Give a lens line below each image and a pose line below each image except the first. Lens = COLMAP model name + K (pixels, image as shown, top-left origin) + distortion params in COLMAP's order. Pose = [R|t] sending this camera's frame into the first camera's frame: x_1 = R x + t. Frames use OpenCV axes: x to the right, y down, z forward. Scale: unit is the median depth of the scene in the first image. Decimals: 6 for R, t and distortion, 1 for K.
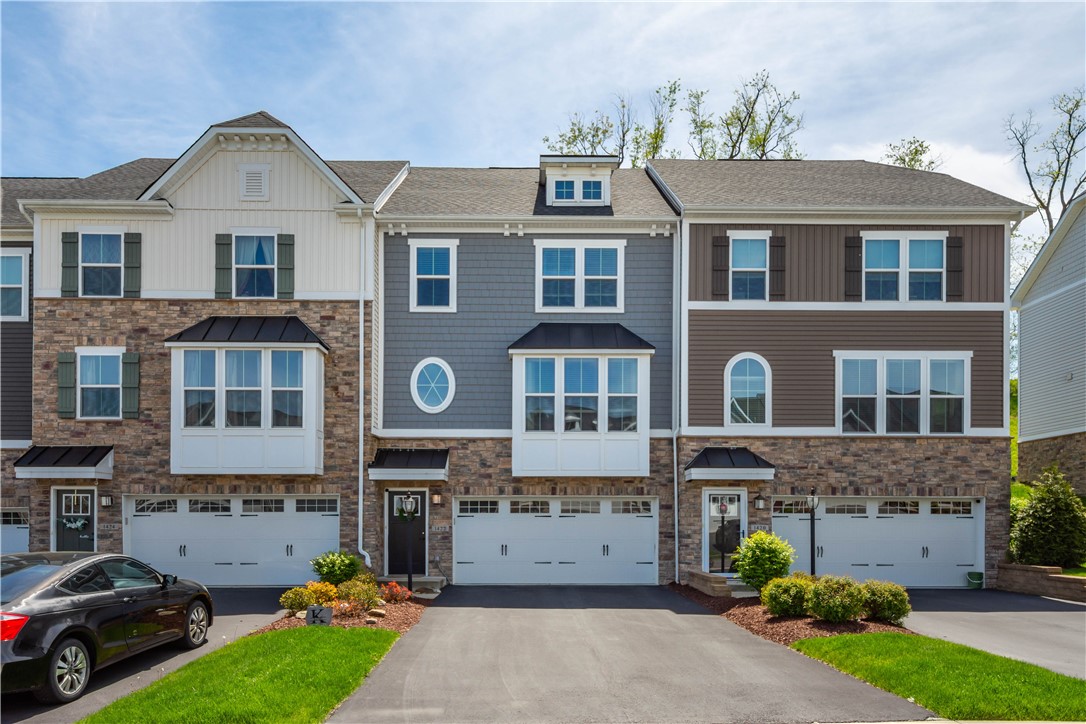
lens RADIAL K [[635.5, 0, 543.3], [0, 635.5, 521.6], [0, 0, 1]] dist [-0.002900, 0.000538]
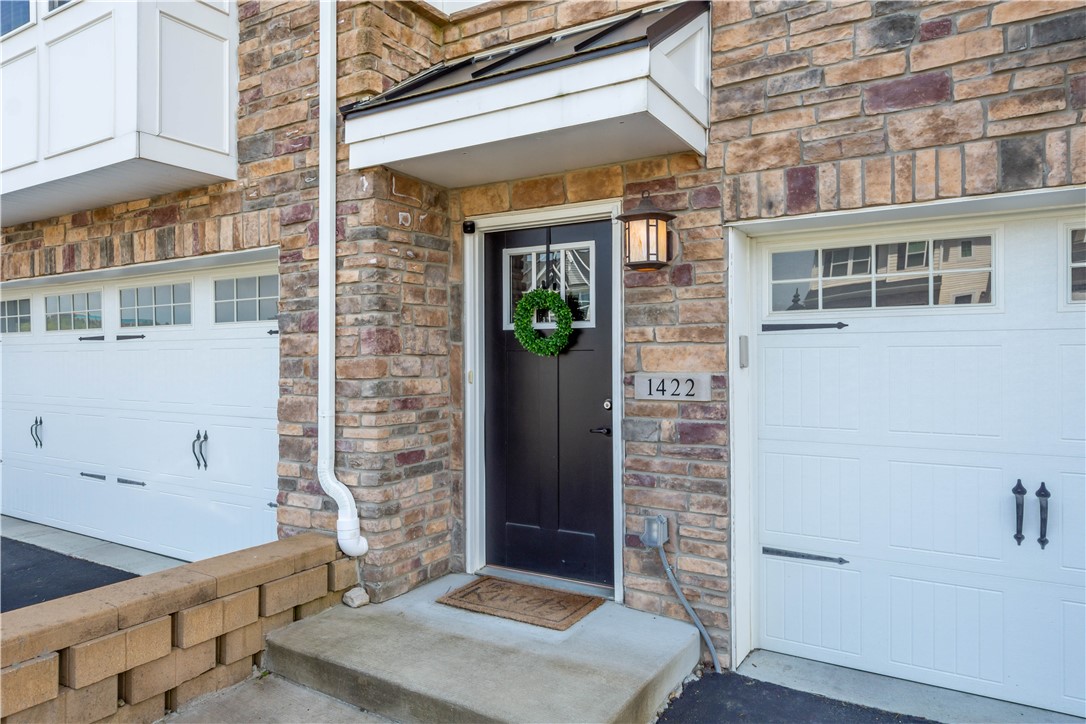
lens RADIAL K [[793.4, 0, 543.0], [0, 793.4, 362.0], [0, 0, 1]] dist [0.001183, 0.000007]
pose [[0.862188, -0.000513, -0.506588, -0.068979], [0.002350, 0.999993, 0.002988, 0.002062], [0.506583, -0.003766, 0.862183, 0.776563]]
